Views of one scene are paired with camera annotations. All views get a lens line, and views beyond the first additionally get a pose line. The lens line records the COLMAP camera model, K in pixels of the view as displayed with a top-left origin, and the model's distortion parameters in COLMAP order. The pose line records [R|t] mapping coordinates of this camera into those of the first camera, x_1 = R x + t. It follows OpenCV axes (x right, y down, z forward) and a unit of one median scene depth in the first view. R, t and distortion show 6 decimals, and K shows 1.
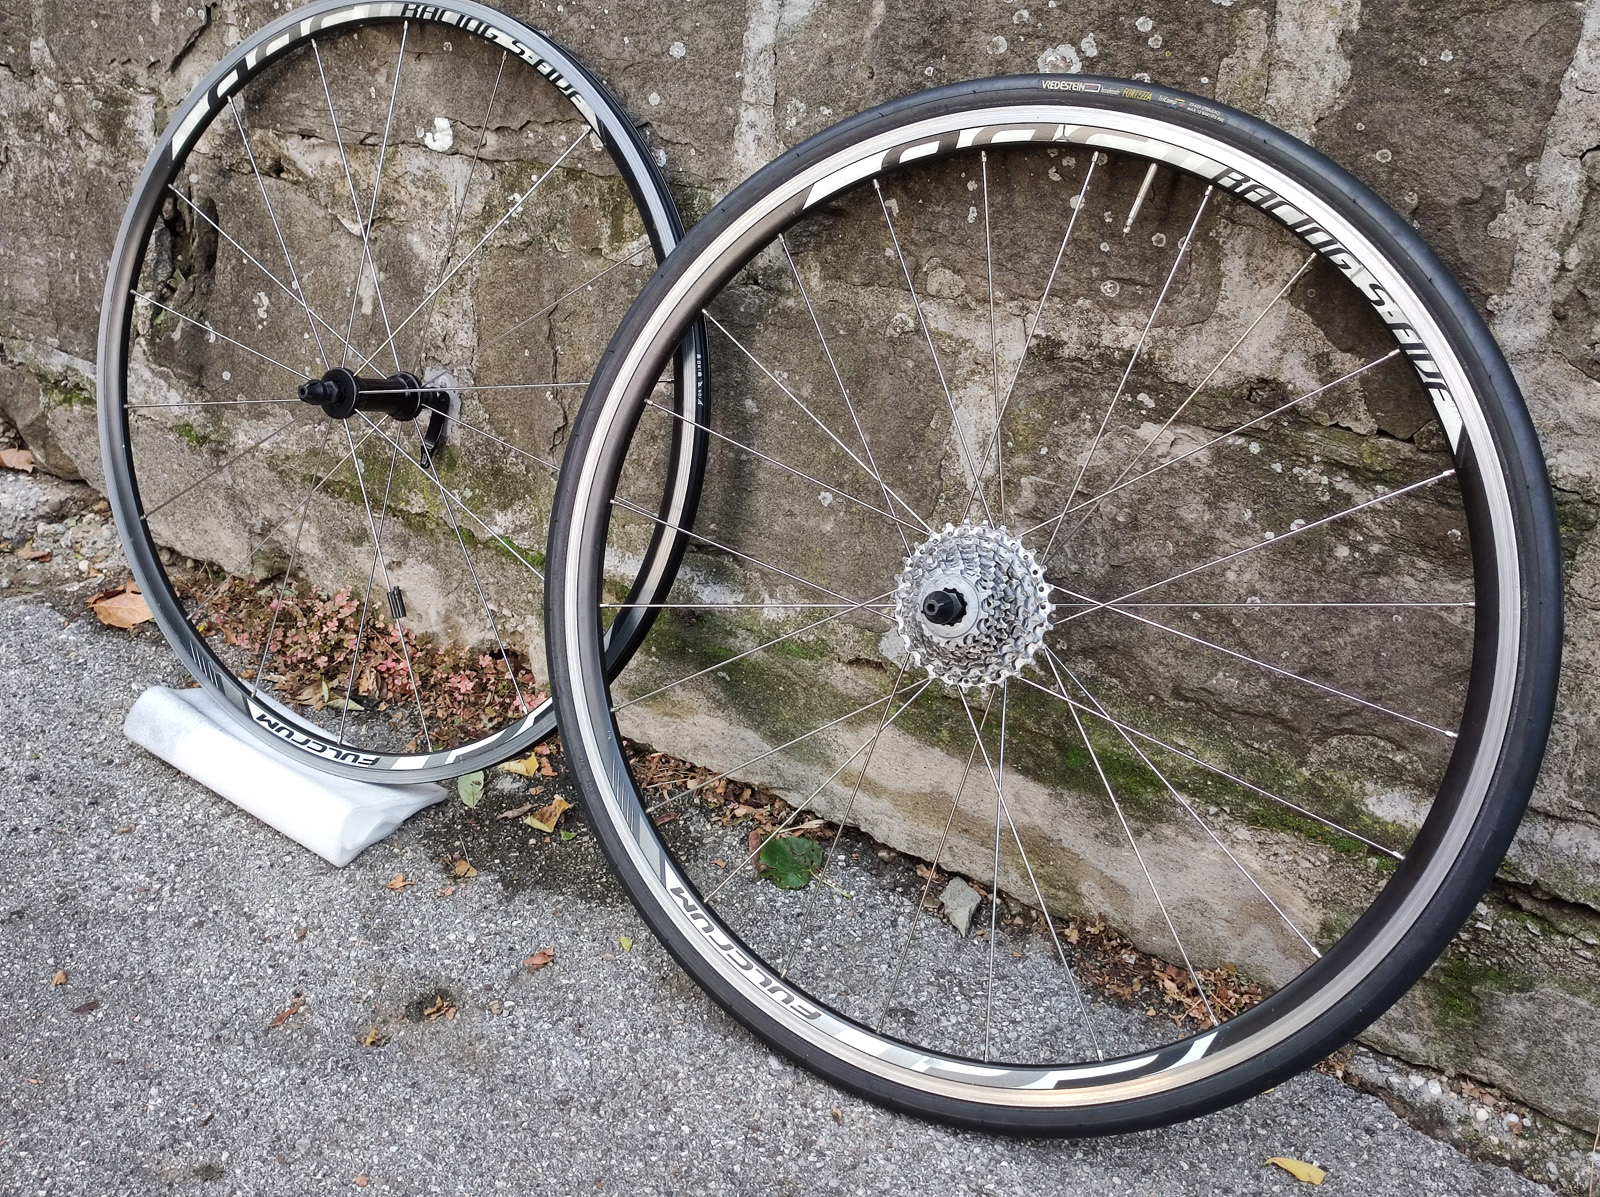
lens RADIAL K [[1674.8, 0, 800.0], [0, 1674.8, 598.5], [0, 0, 1]] dist [0.040720, -0.051933]
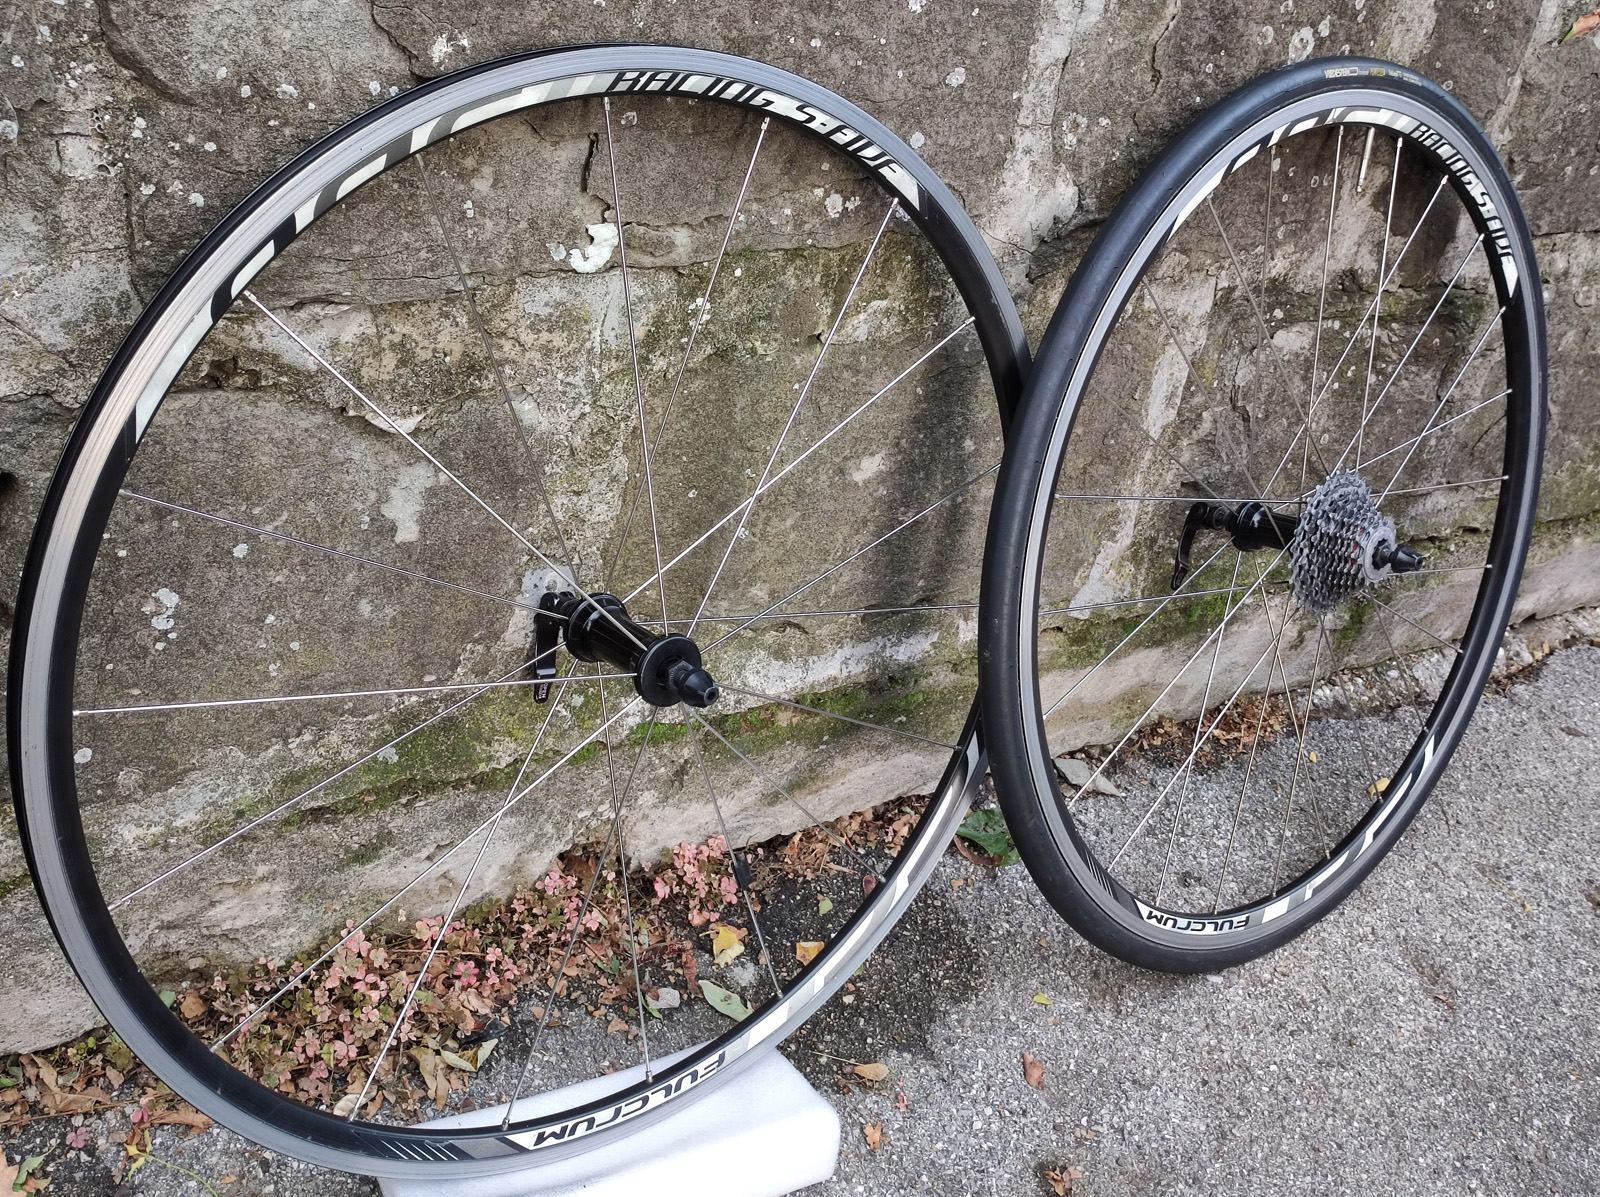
lens RADIAL K [[1674.8, 0, 800.0], [0, 1674.8, 598.5], [0, 0, 1]] dist [0.040720, -0.051933]
pose [[0.383134, -0.480528, 0.788860, -0.879052], [0.202961, 0.876953, 0.435615, -0.490373], [-0.901119, -0.006791, 0.433519, 0.751402]]
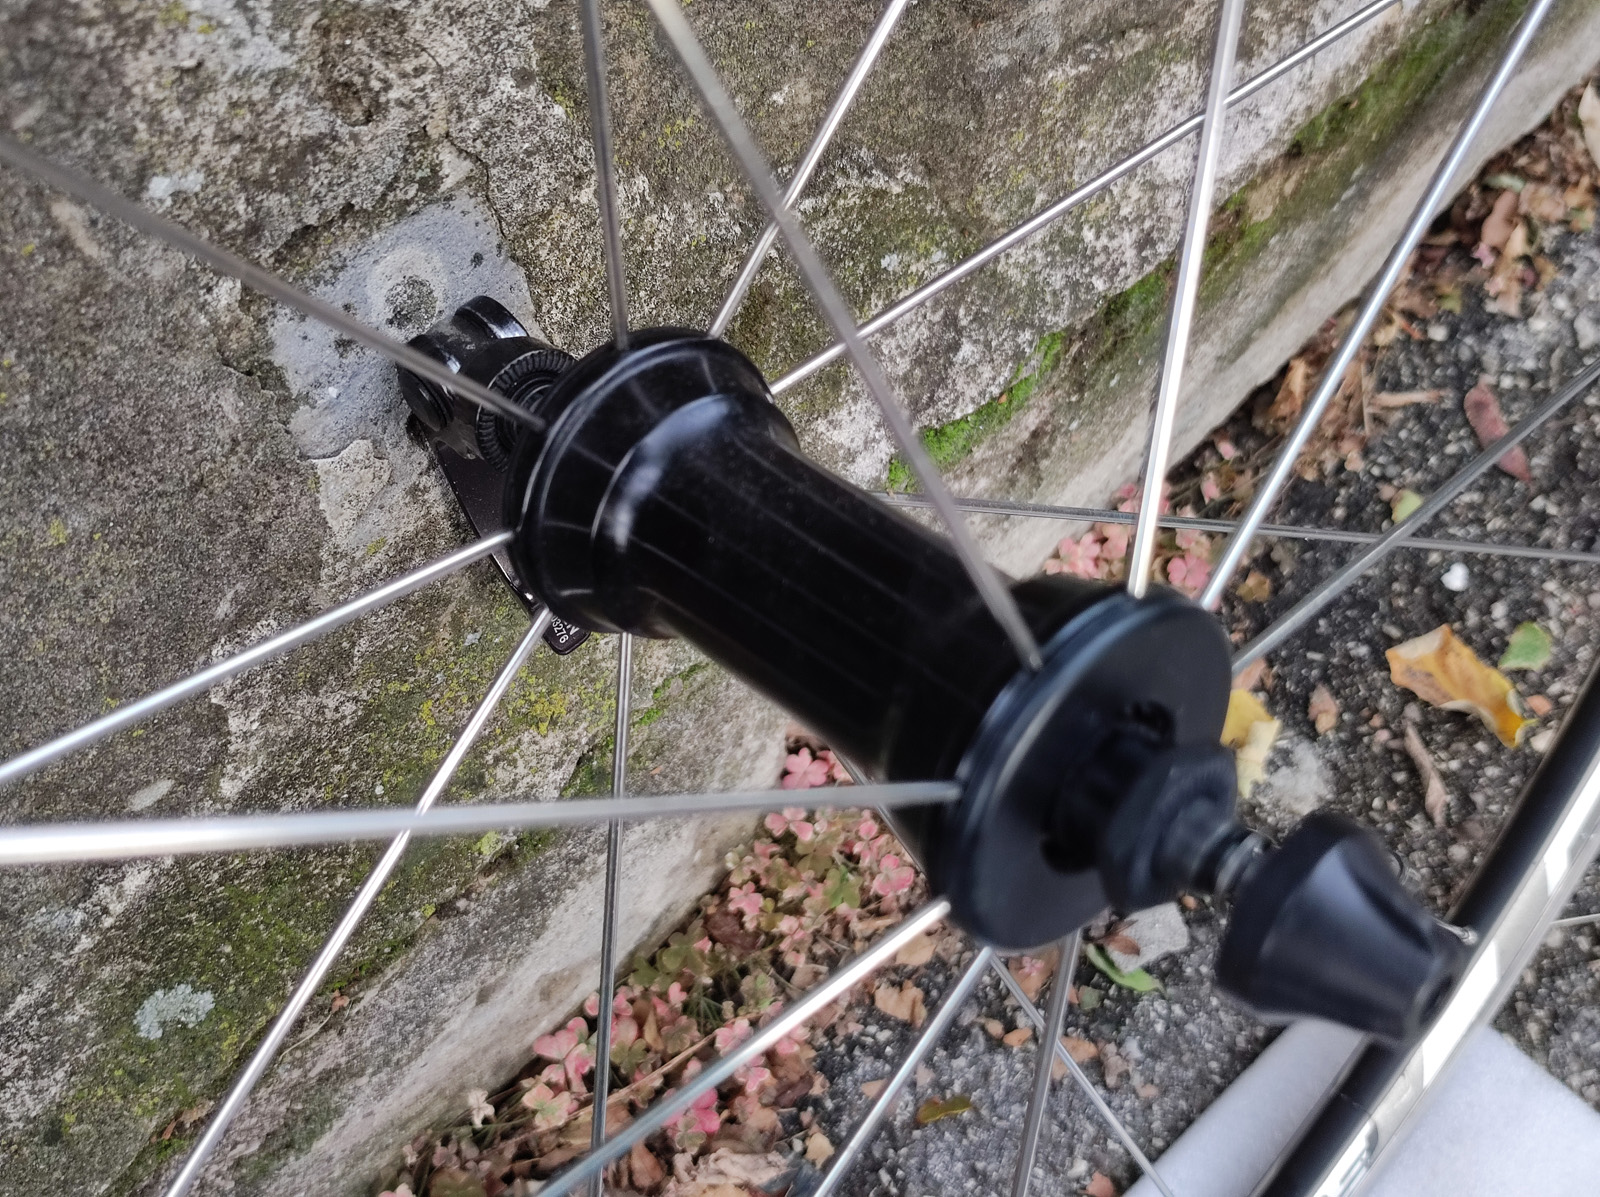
lens RADIAL K [[1719.6, 0, 800.0], [0, 1719.6, 598.5], [0, 0, 1]] dist [0.009319, -0.045956]
pose [[0.221205, -0.897446, 0.381652, -0.361944], [0.510565, 0.440001, 0.738731, -0.268090], [-0.830898, 0.031448, 0.555535, 1.075828]]
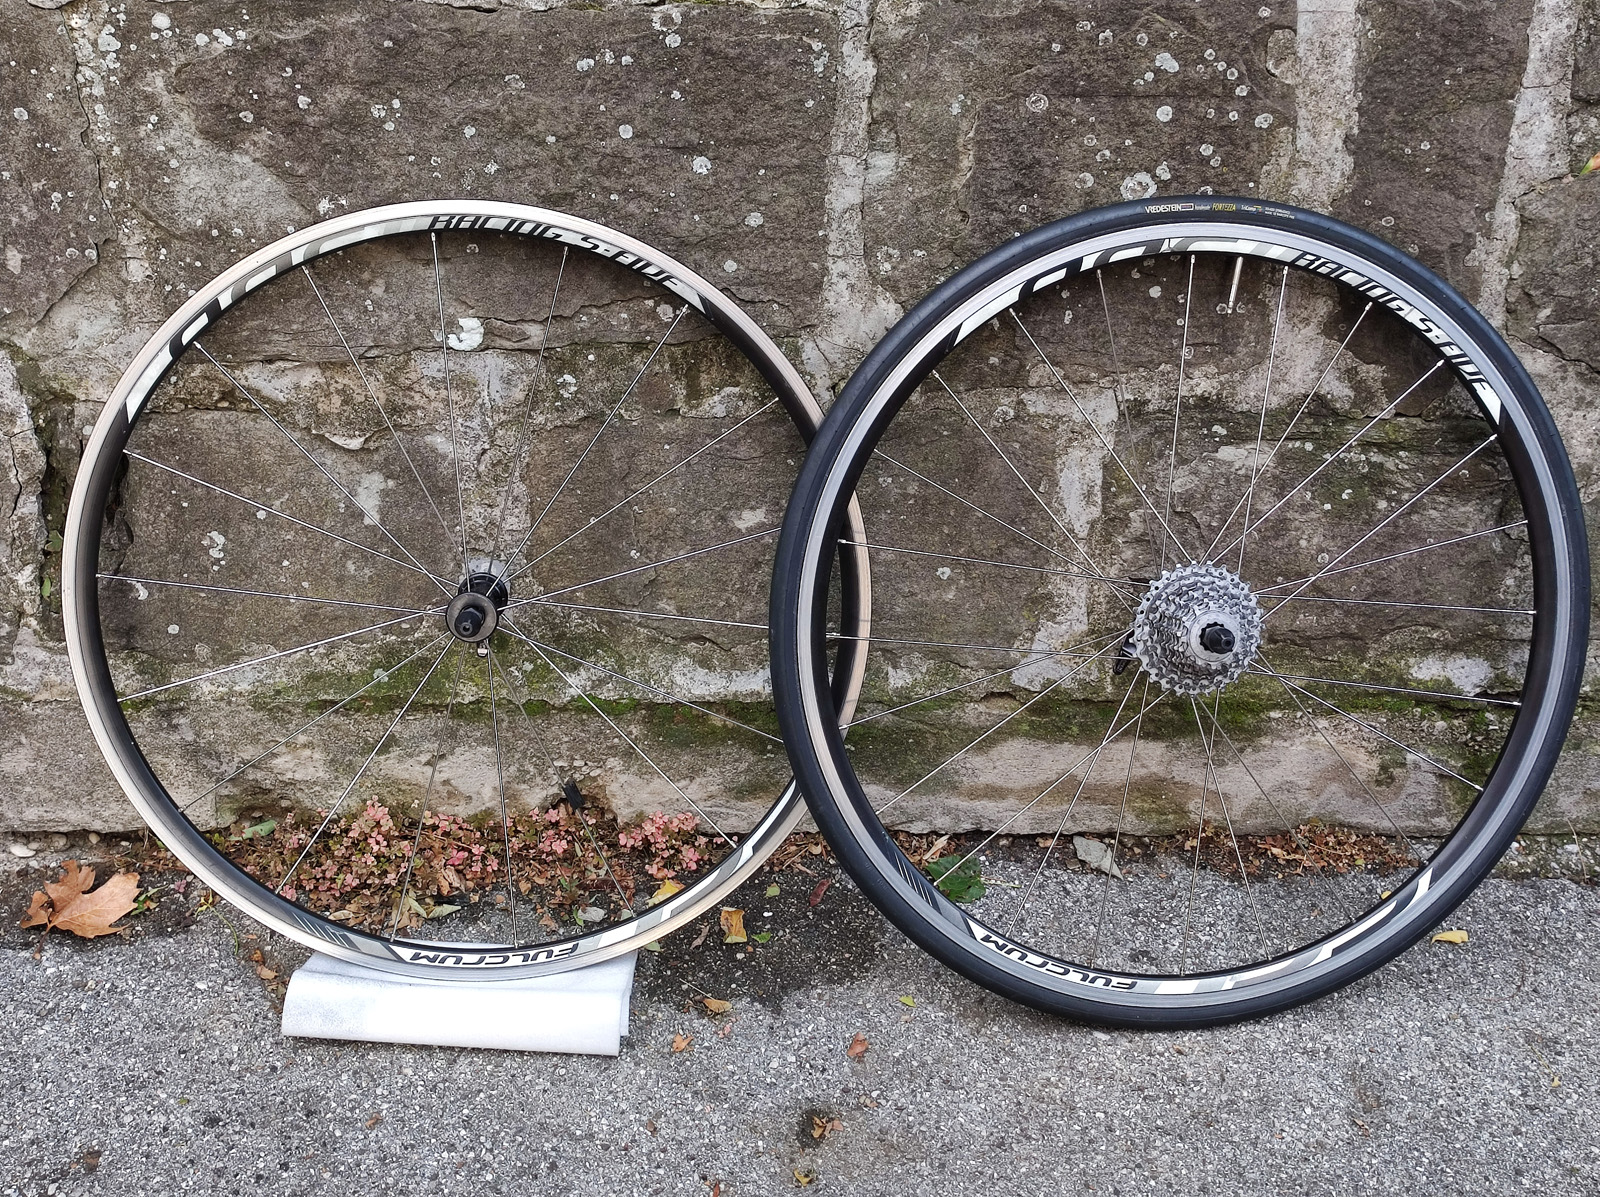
lens RADIAL K [[1674.8, 0, 800.0], [0, 1674.8, 598.5], [0, 0, 1]] dist [0.040720, -0.051933]
pose [[0.815708, -0.309968, 0.488406, -0.675560], [0.270340, 0.950712, 0.151866, -0.261258], [-0.511407, 0.008157, 0.859300, 0.067021]]
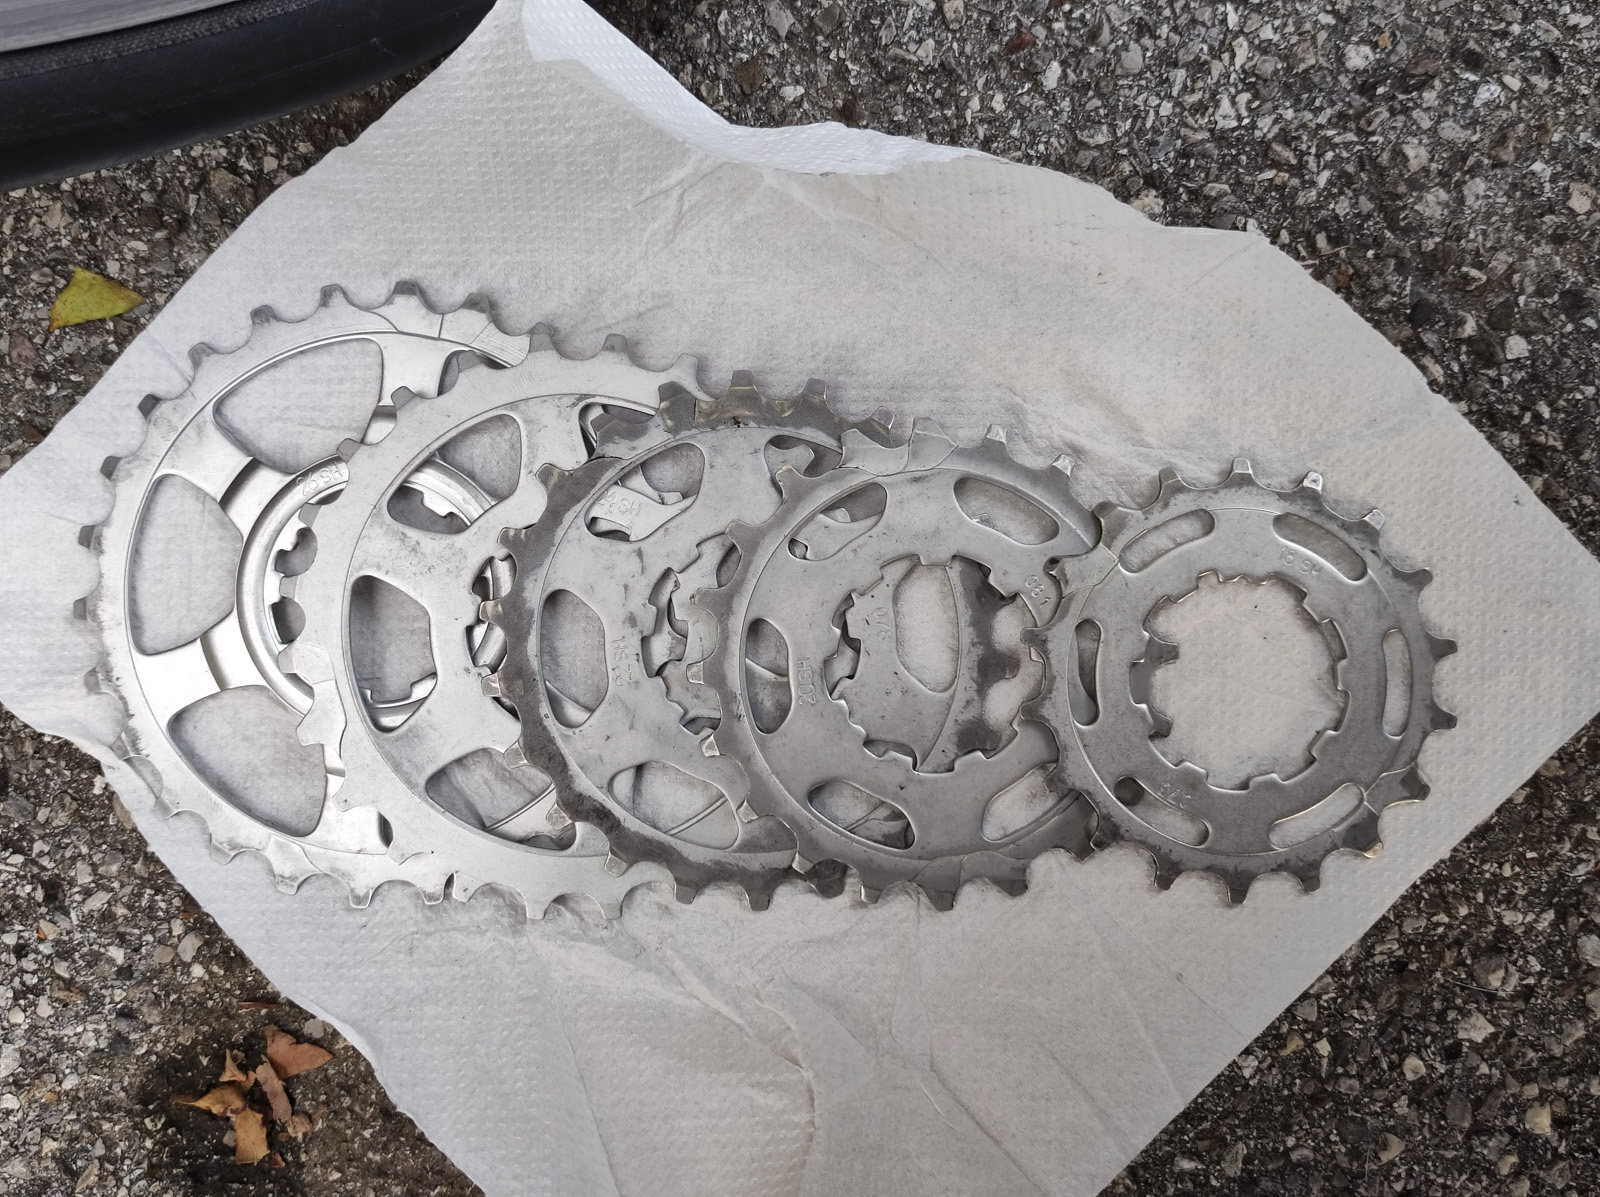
lens RADIAL K [[1719.6, 0, 800.0], [0, 1719.6, 598.5], [0, 0, 1]] dist [0.009319, -0.045956]
pose [[0.217267, -0.973953, 0.064882, -0.147760], [0.519754, 0.171696, 0.836885, 0.067721], [-0.826227, -0.148105, 0.543520, 0.836885]]
